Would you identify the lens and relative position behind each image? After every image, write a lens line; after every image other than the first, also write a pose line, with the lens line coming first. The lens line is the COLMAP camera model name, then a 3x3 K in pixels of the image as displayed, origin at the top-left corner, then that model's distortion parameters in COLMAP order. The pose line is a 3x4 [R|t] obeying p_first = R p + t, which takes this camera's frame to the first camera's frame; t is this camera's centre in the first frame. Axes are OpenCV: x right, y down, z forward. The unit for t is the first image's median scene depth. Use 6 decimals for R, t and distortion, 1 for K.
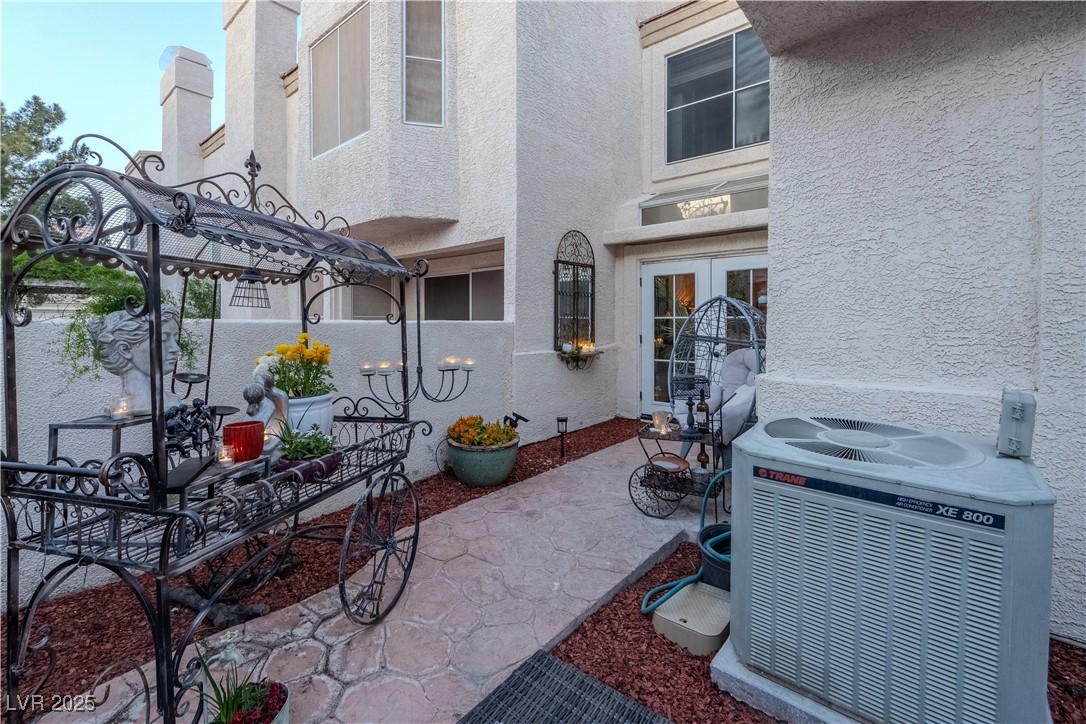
lens RADIAL K [[478.2, 0, 534.0], [0, 478.2, 330.9], [0, 0, 1]] dist [-0.004566, -0.000844]
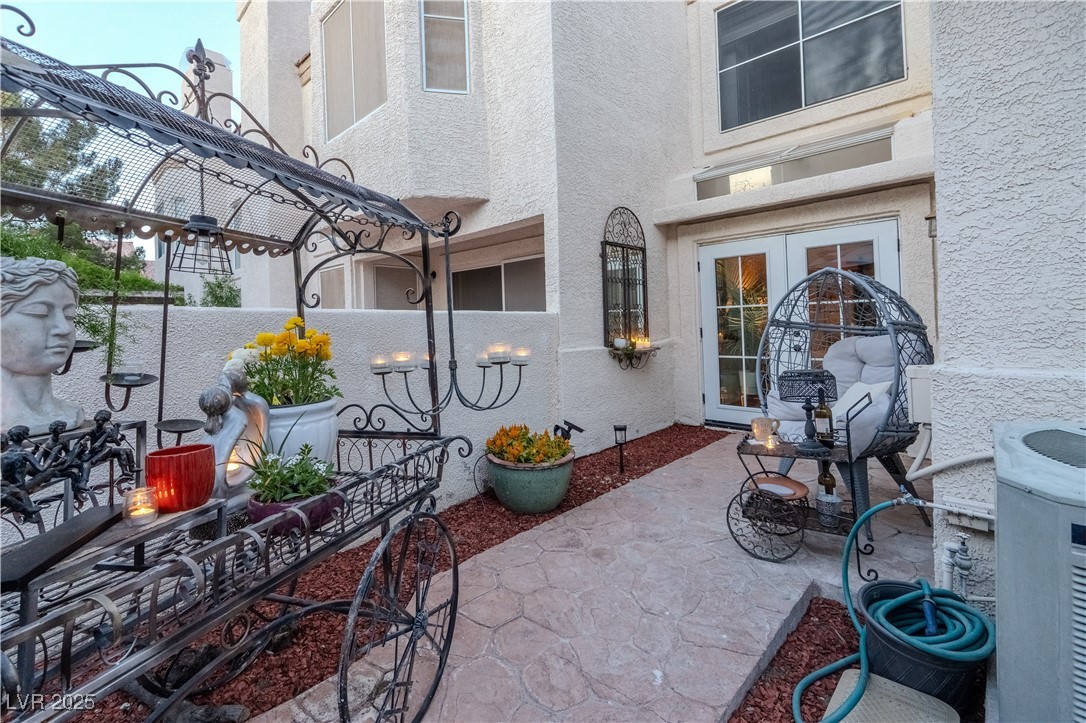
lens RADIAL K [[478.2, 0, 509.6], [0, 478.2, 341.6], [0, 0, 1]] dist [-0.004566, -0.000844]
pose [[0.994096, -0.026187, -0.105293, -0.063811], [0.027399, 0.999574, 0.010080, 0.033411], [0.104984, -0.012905, 0.994390, 0.243249]]
